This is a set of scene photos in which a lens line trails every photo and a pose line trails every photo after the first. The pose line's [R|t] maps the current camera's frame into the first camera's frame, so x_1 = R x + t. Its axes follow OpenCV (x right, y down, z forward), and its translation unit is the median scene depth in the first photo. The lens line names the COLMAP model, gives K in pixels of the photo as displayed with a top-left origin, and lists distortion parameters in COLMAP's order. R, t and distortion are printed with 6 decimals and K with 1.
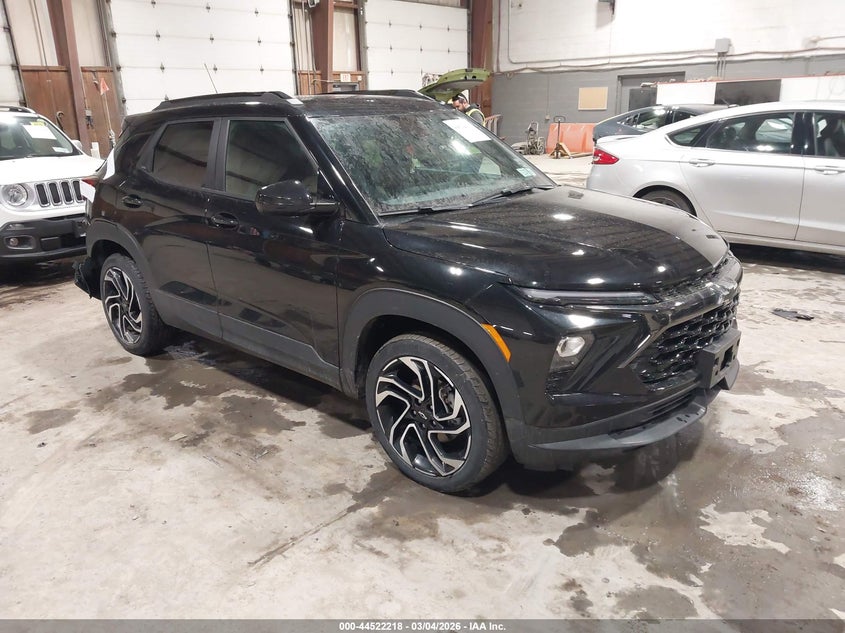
lens RADIAL K [[673.7, 0, 410.3], [0, 673.7, 312.7], [0, 0, 1]] dist [0.010636, -0.001381]
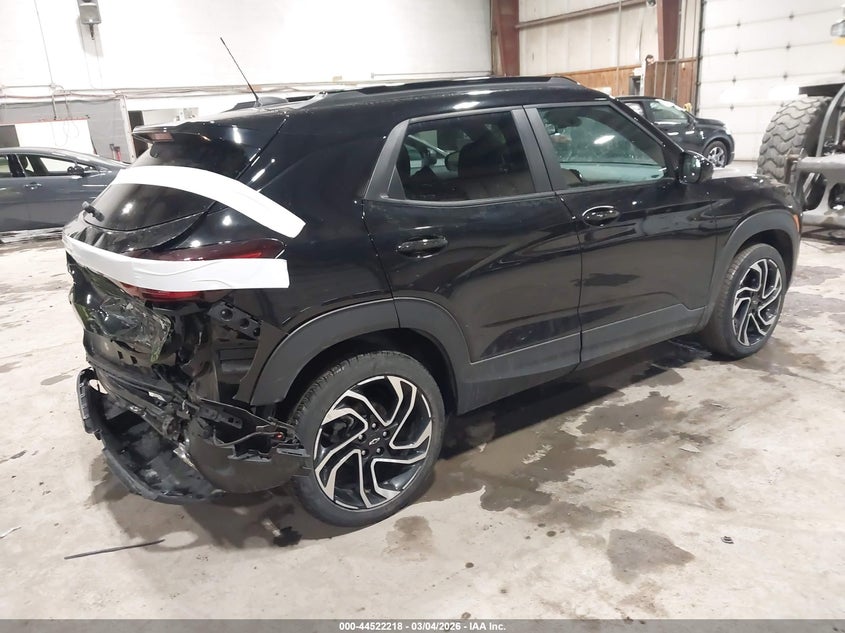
lens RADIAL K [[673.7, 0, 410.3], [0, 673.7, 312.7], [0, 0, 1]] dist [0.010636, -0.001381]
pose [[0.227326, -0.262209, 0.937853, -1.192569], [0.342237, 0.923146, 0.175143, -0.262148], [-0.911700, 0.281154, 0.299593, 0.988608]]
